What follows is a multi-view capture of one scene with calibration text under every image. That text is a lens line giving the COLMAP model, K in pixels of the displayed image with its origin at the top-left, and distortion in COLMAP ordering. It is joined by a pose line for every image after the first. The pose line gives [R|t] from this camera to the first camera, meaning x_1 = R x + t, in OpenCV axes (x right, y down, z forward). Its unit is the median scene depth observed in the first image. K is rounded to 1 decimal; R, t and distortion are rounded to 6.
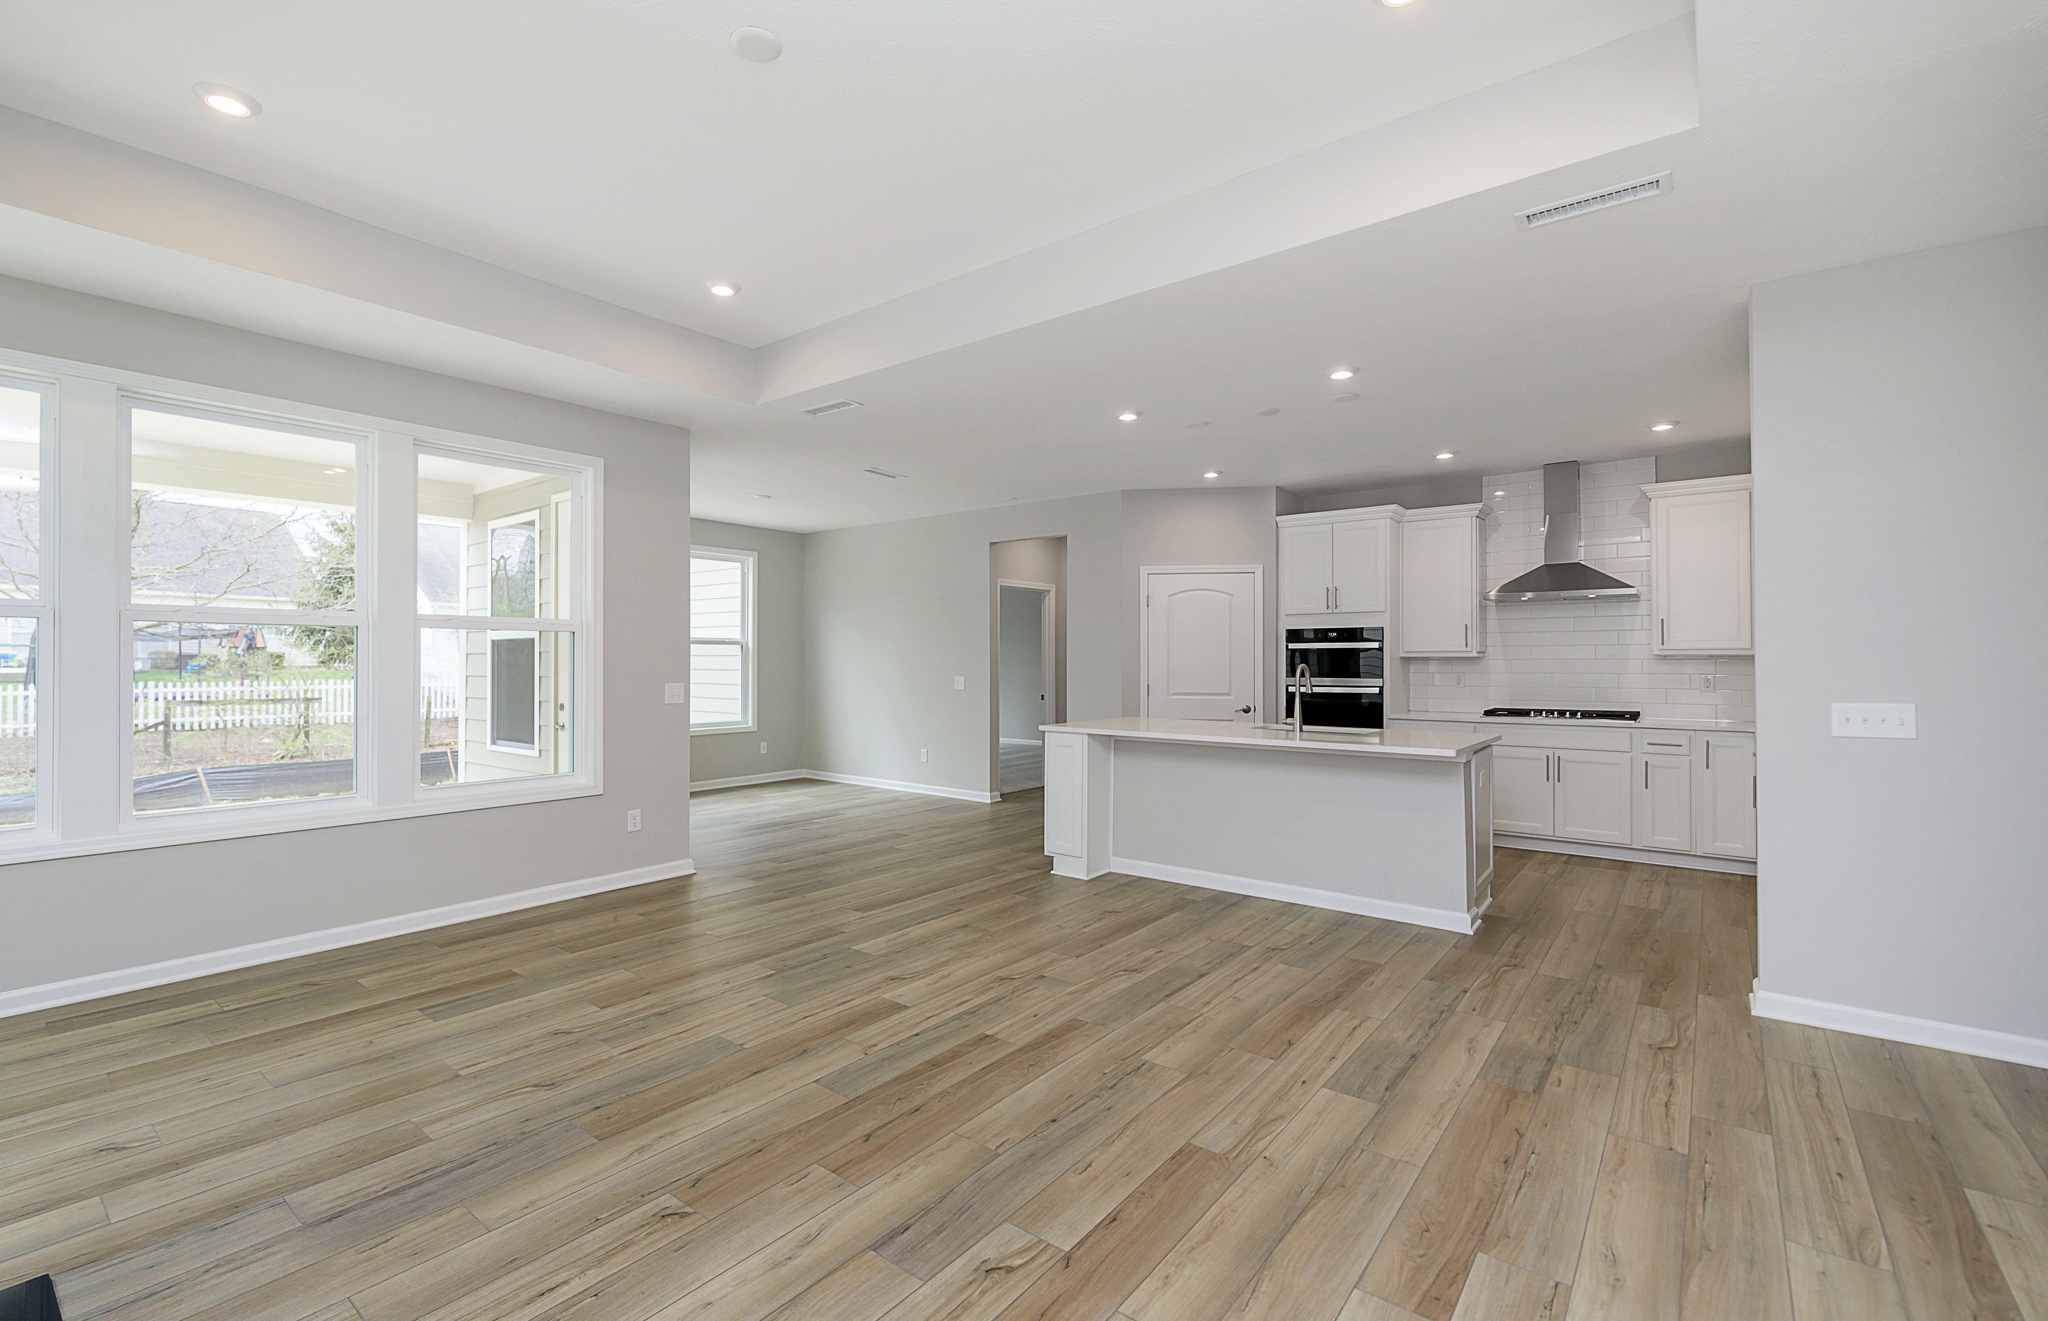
lens RADIAL K [[910.7, 0, 990.1], [0, 910.7, 654.9], [0, 0, 1]] dist [0.005879, -0.002502]
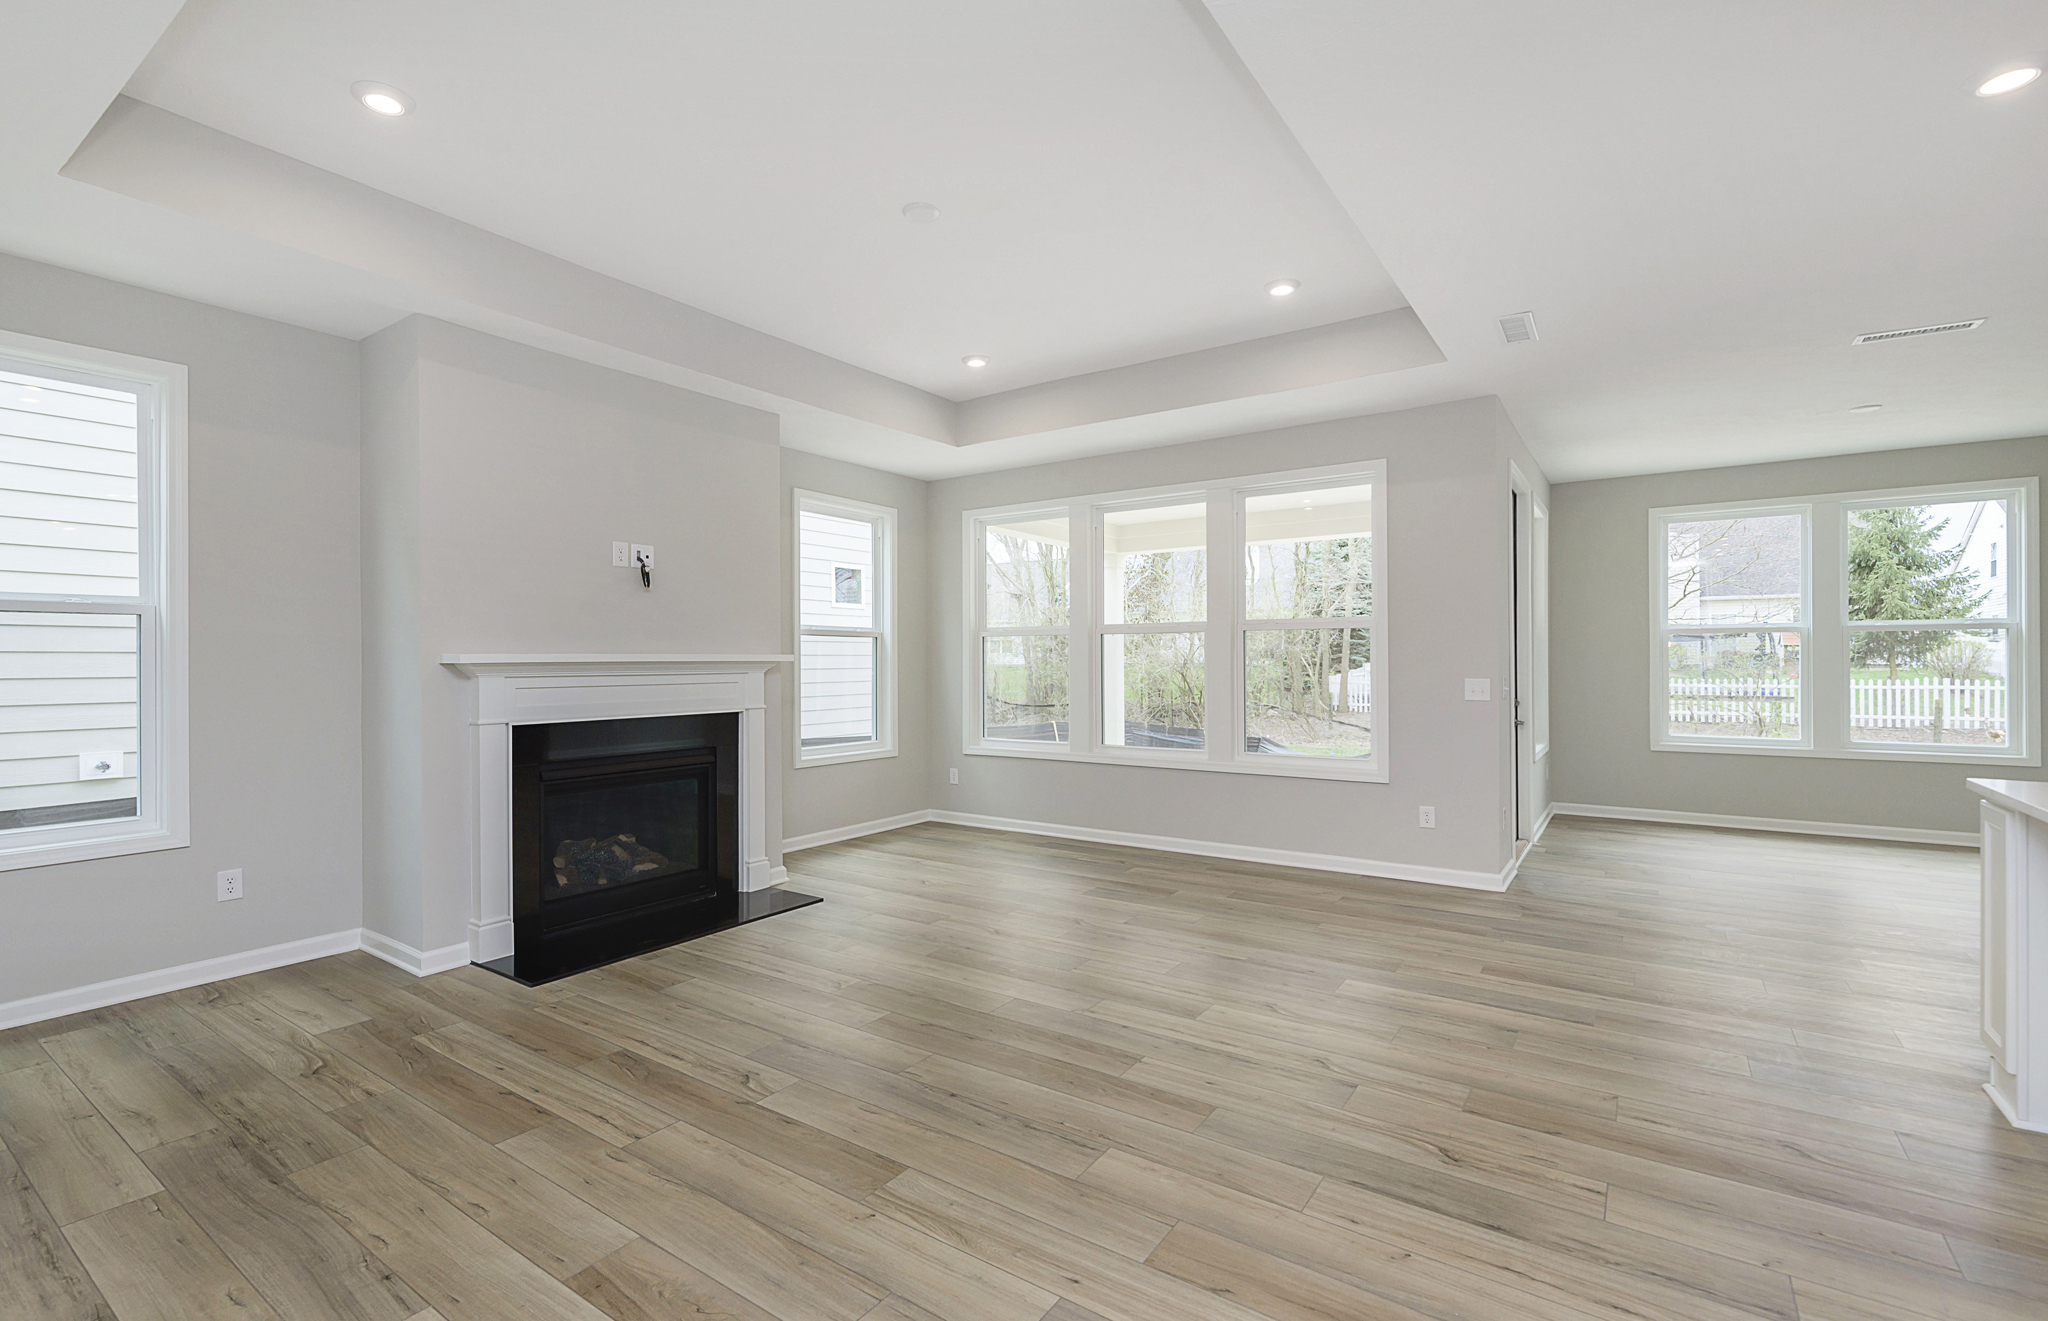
lens RADIAL K [[910.7, 0, 1017.8], [0, 910.7, 657.7], [0, 0, 1]] dist [0.005879, -0.002502]
pose [[0.064381, -0.004914, -0.997913, 0.673007], [0.007784, 0.999960, -0.004421, 0.019055], [0.997895, -0.007483, 0.064417, 0.625876]]
